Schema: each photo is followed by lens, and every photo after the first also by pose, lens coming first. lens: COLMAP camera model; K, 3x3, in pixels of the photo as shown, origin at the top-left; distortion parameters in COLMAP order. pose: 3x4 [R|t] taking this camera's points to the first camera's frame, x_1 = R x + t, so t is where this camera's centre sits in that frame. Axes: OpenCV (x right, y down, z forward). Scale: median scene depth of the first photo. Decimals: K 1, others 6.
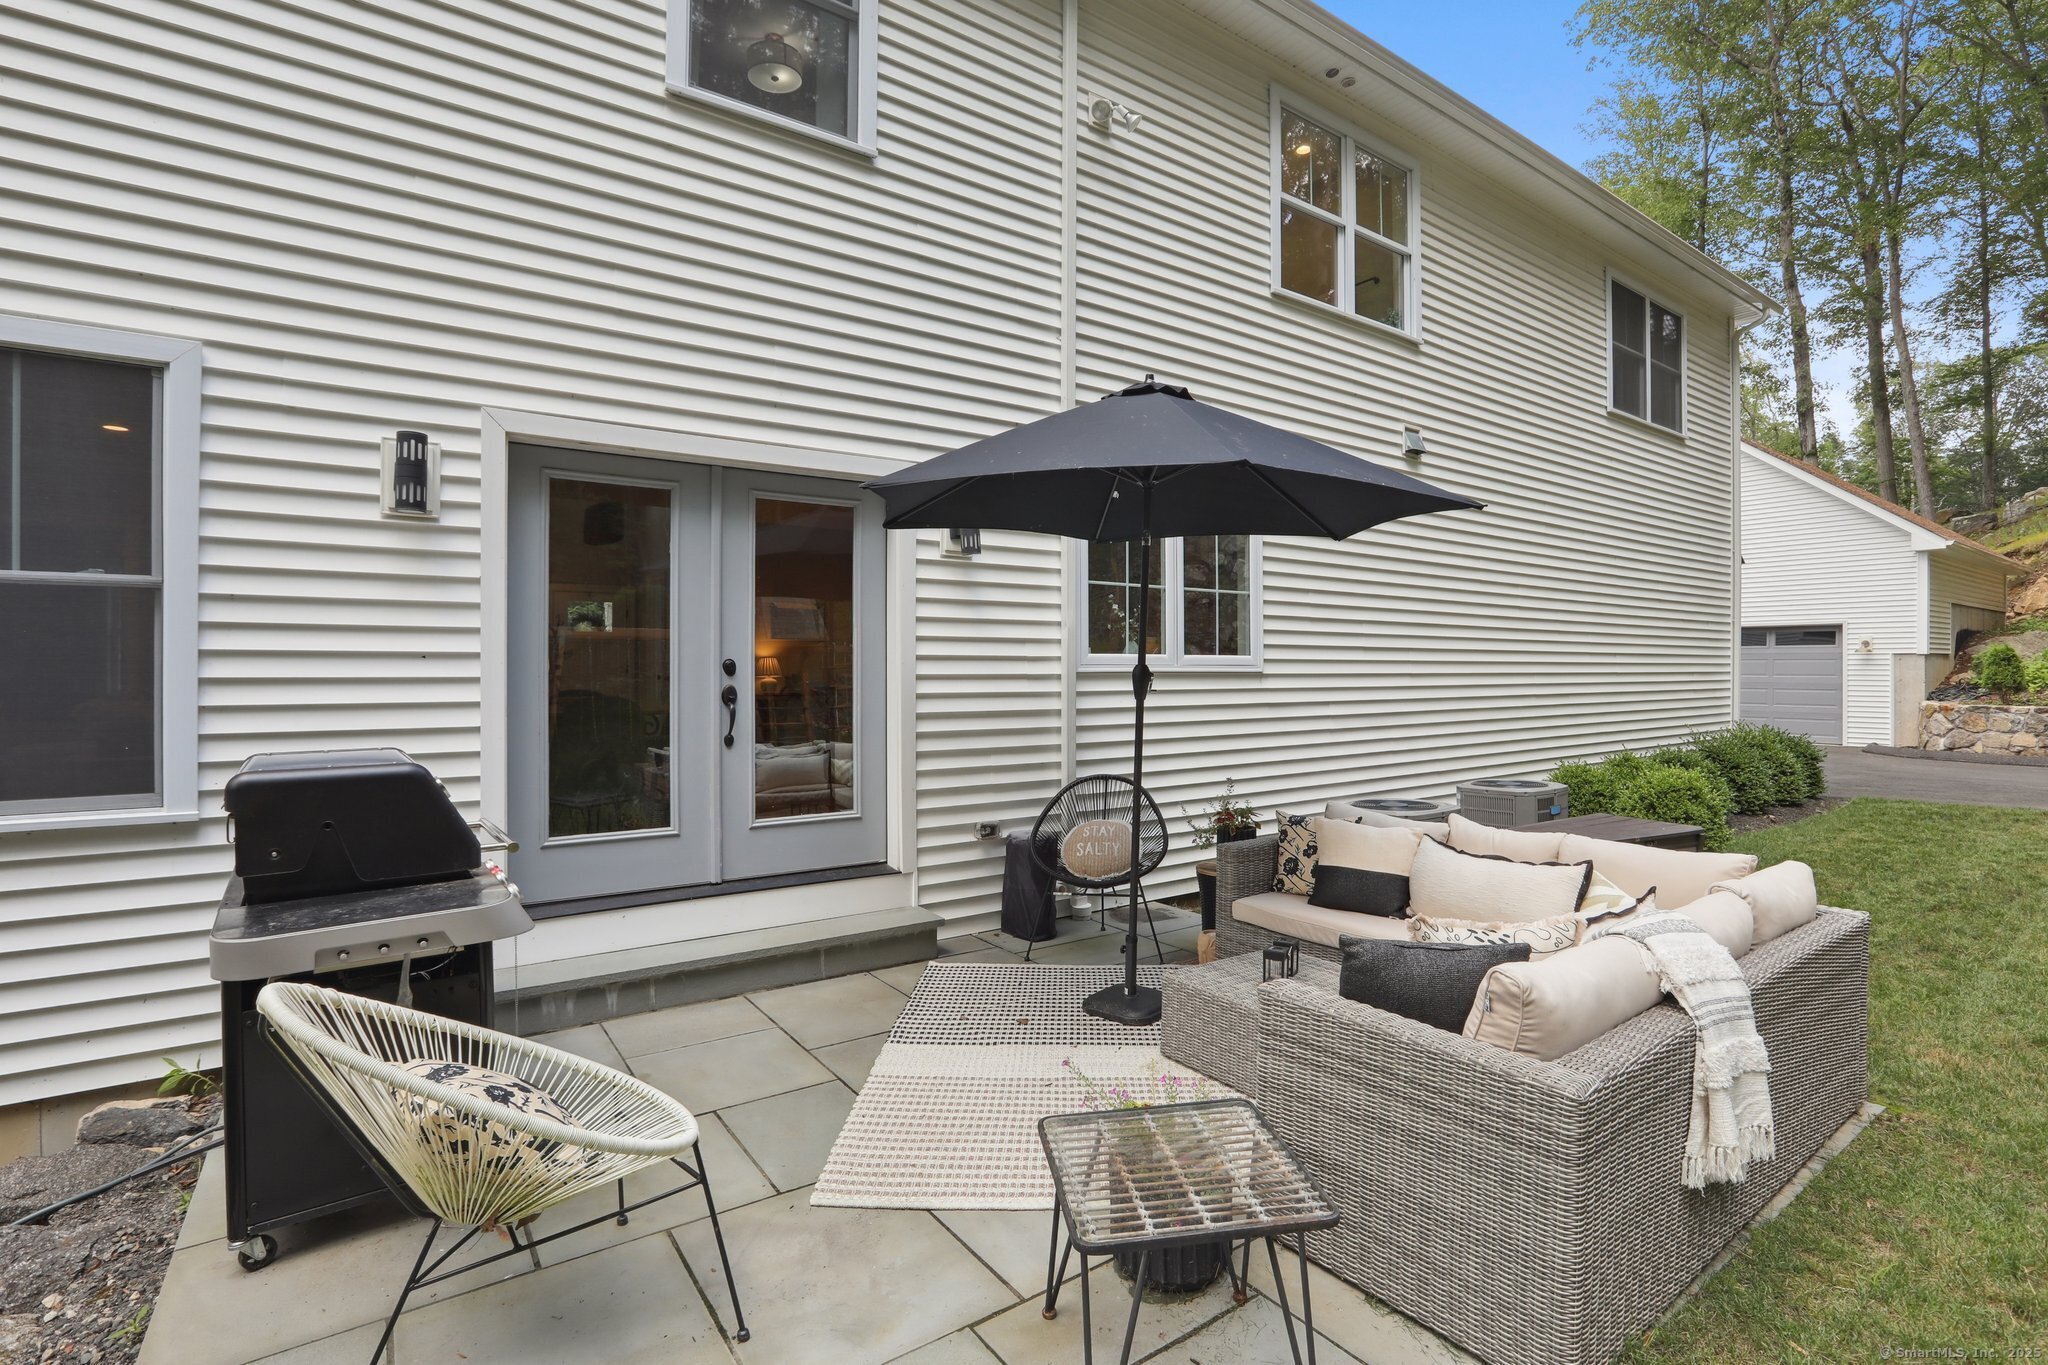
lens RADIAL K [[940.1, 0, 1024.0], [0, 940.1, 682.5], [0, 0, 1]] dist [-0.015843, -0.000063]
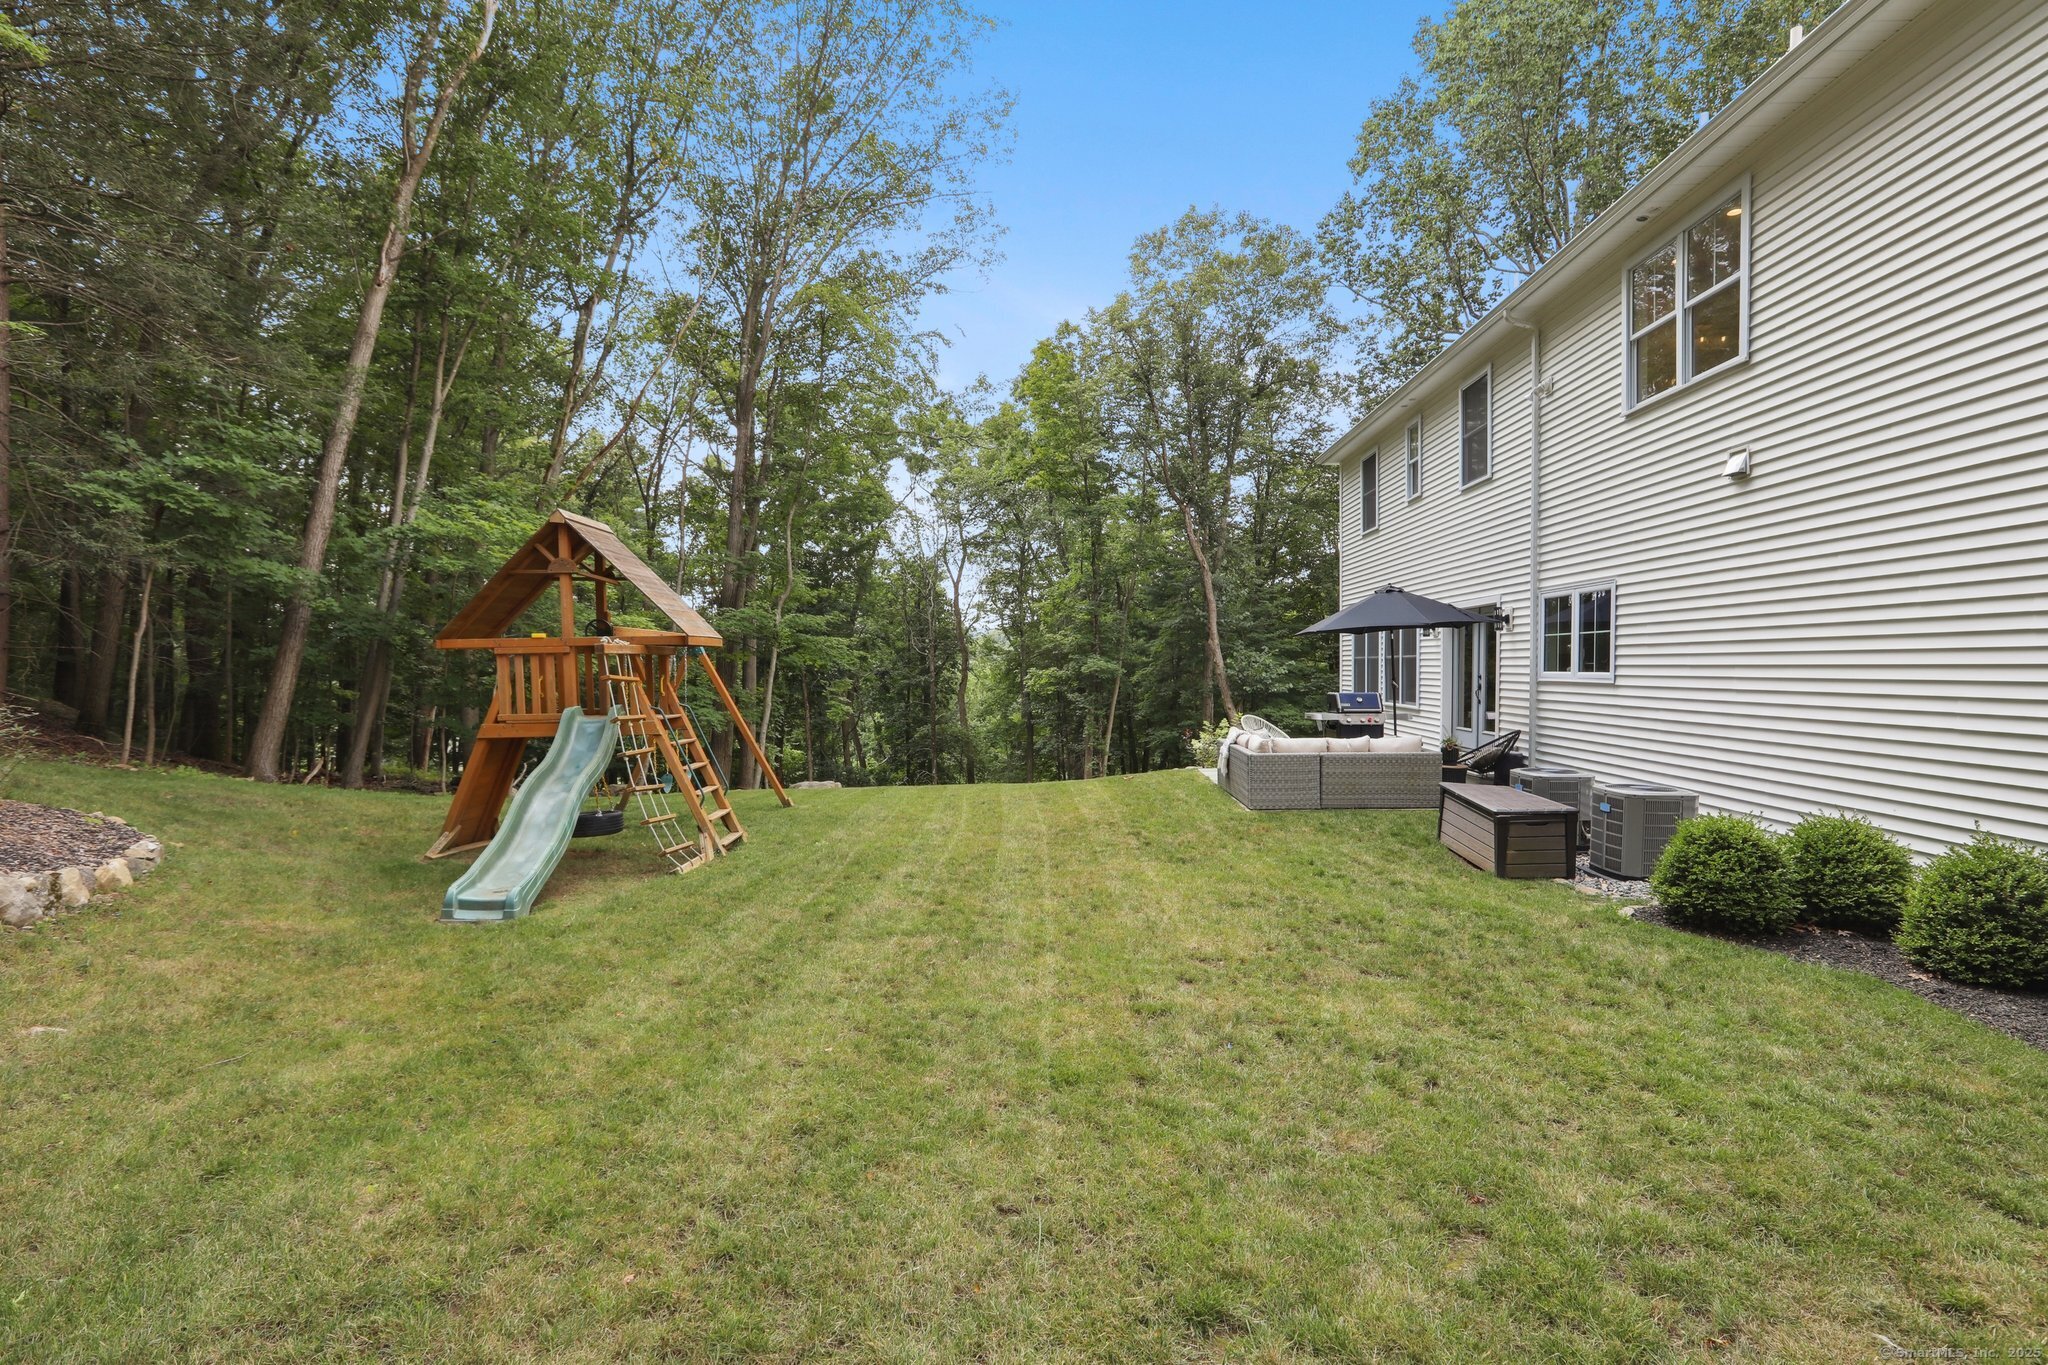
lens RADIAL K [[940.1, 0, 1024.0], [0, 940.1, 682.5], [0, 0, 1]] dist [-0.015843, -0.000063]
pose [[-0.621859, 0.021509, -0.782834, 1.960901], [-0.002465, 0.999564, 0.029422, -0.053912], [0.783126, 0.020226, -0.621535, 1.184738]]
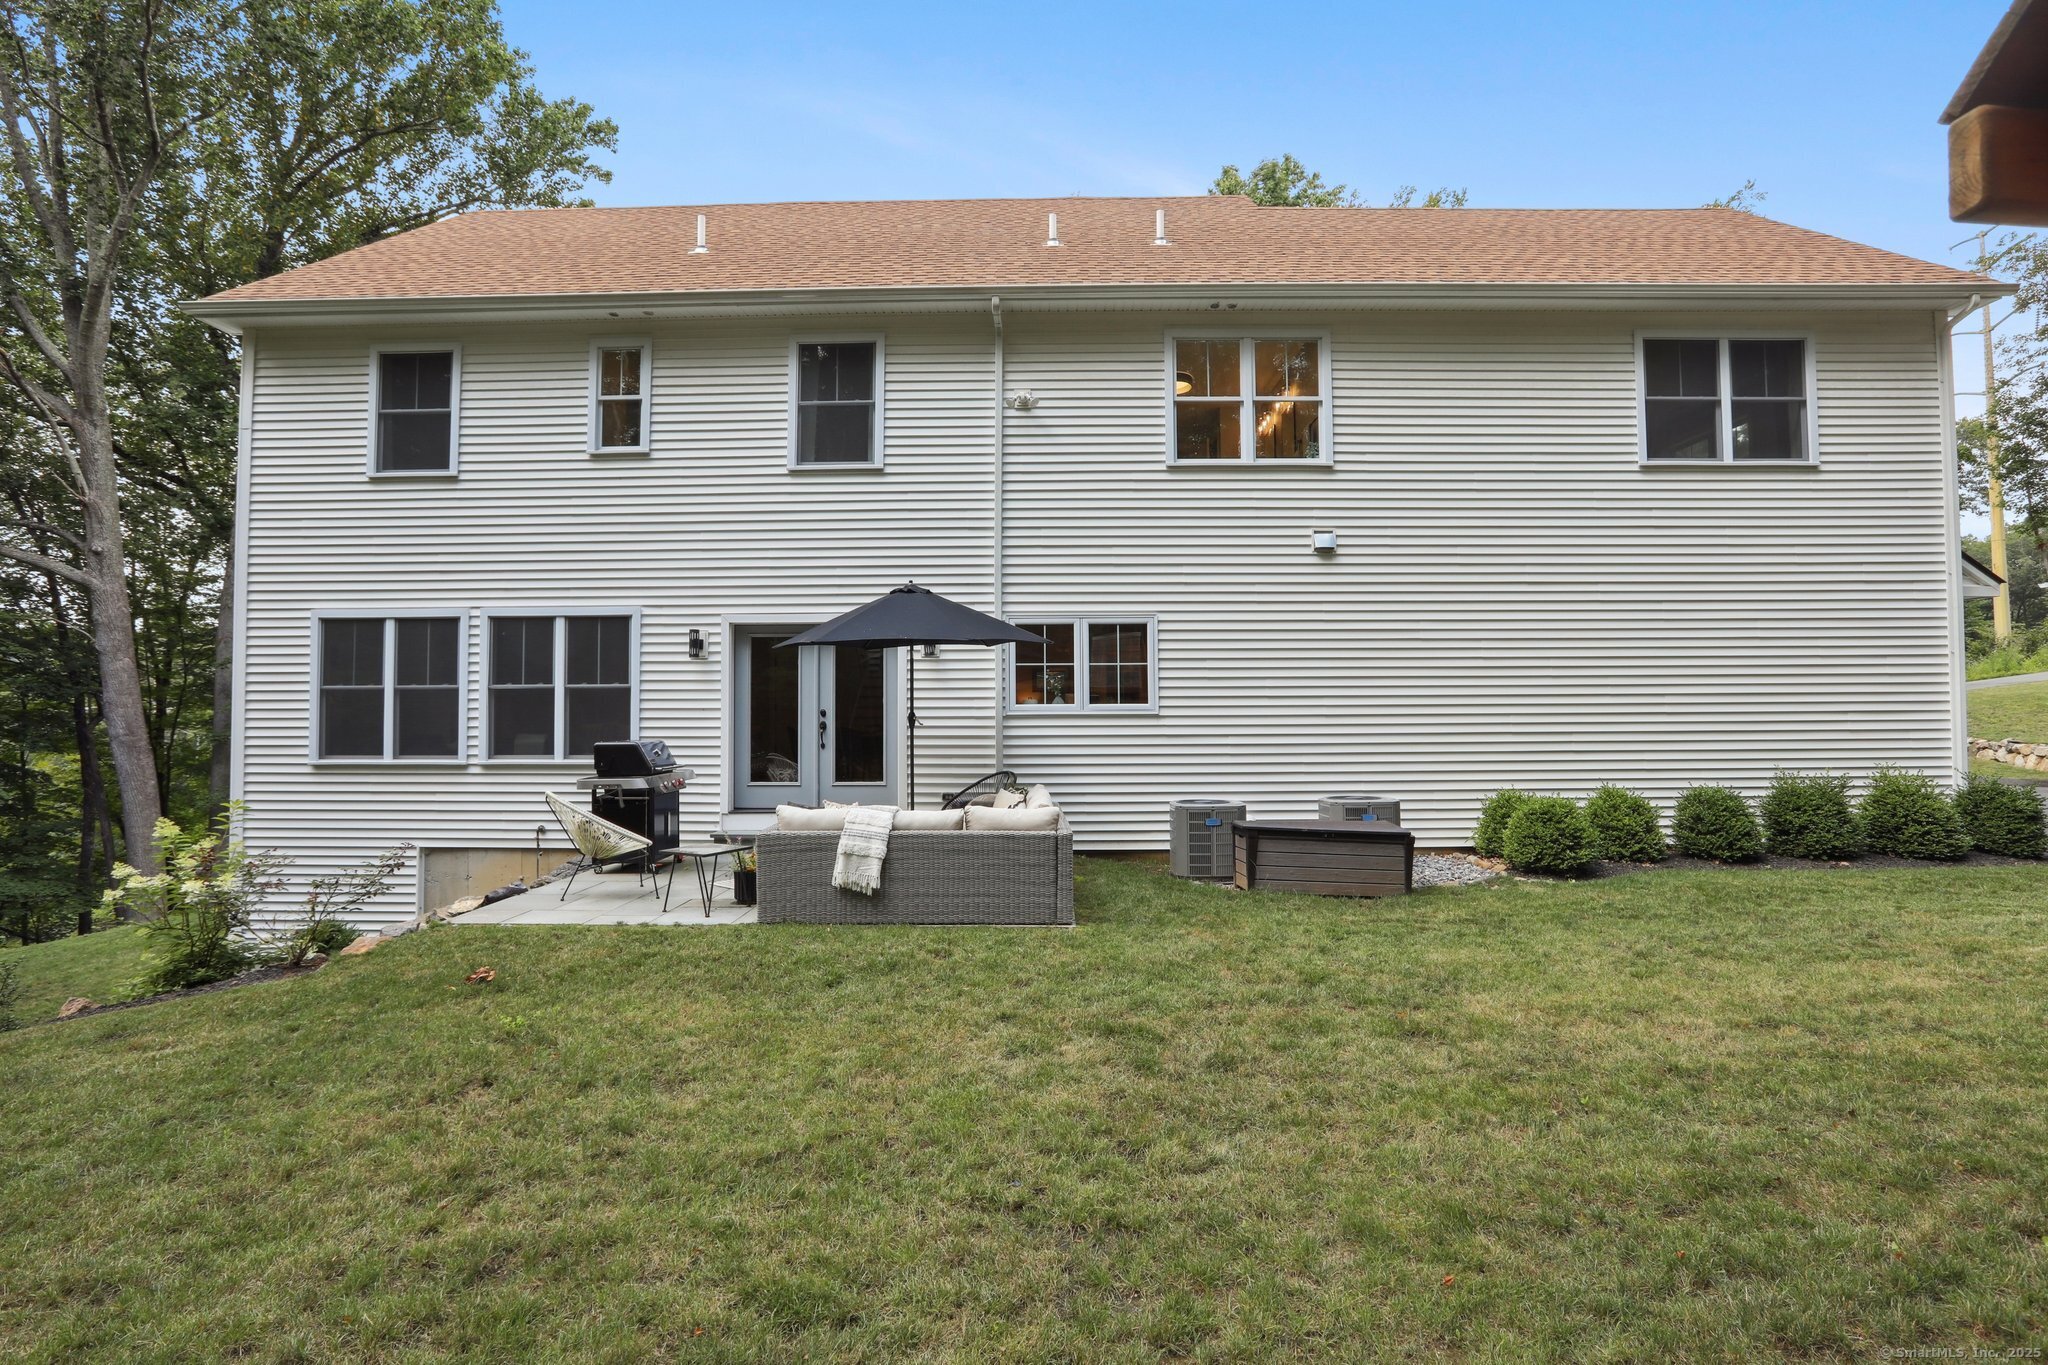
lens RADIAL K [[887.4, 0, 1024.0], [0, 887.4, 682.5], [0, 0, 1]] dist [-0.027421, 0.000486]
pose [[0.813397, -0.019963, -0.581366, 0.918997], [-0.002349, 0.999290, -0.037601, -0.007619], [0.581704, 0.031950, 0.812773, -0.308127]]
